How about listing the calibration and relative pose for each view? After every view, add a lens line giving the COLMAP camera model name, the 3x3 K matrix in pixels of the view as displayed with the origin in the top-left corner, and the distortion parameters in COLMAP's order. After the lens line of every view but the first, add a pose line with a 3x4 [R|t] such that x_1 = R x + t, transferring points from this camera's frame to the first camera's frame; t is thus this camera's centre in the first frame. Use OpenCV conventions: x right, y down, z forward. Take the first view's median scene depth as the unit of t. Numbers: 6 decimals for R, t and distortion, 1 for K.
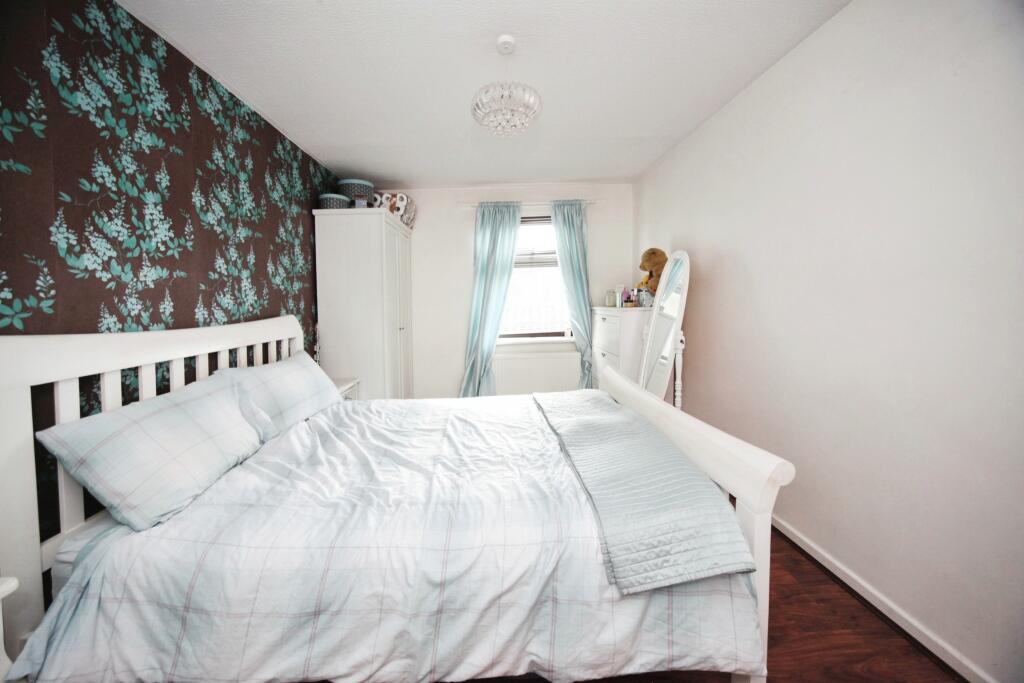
lens RADIAL K [[355.7, 0, 512.9], [0, 355.7, 328.8], [0, 0, 1]] dist [-0.009159, 0.000513]
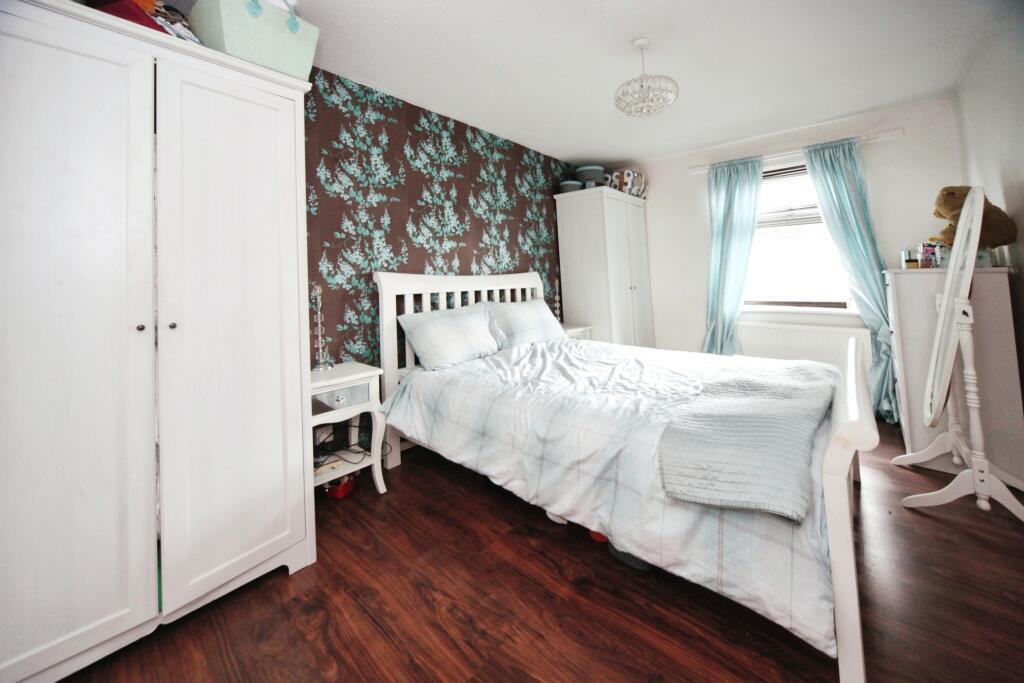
lens RADIAL K [[364.2, 0, 570.7], [0, 364.2, 295.3], [0, 0, 1]] dist [-0.009279, 0.000114]
pose [[0.805843, 0.038928, -0.590848, 0.529755], [-0.042909, 0.999052, 0.007300, 0.056986], [0.590573, 0.019470, 0.806750, -0.133407]]
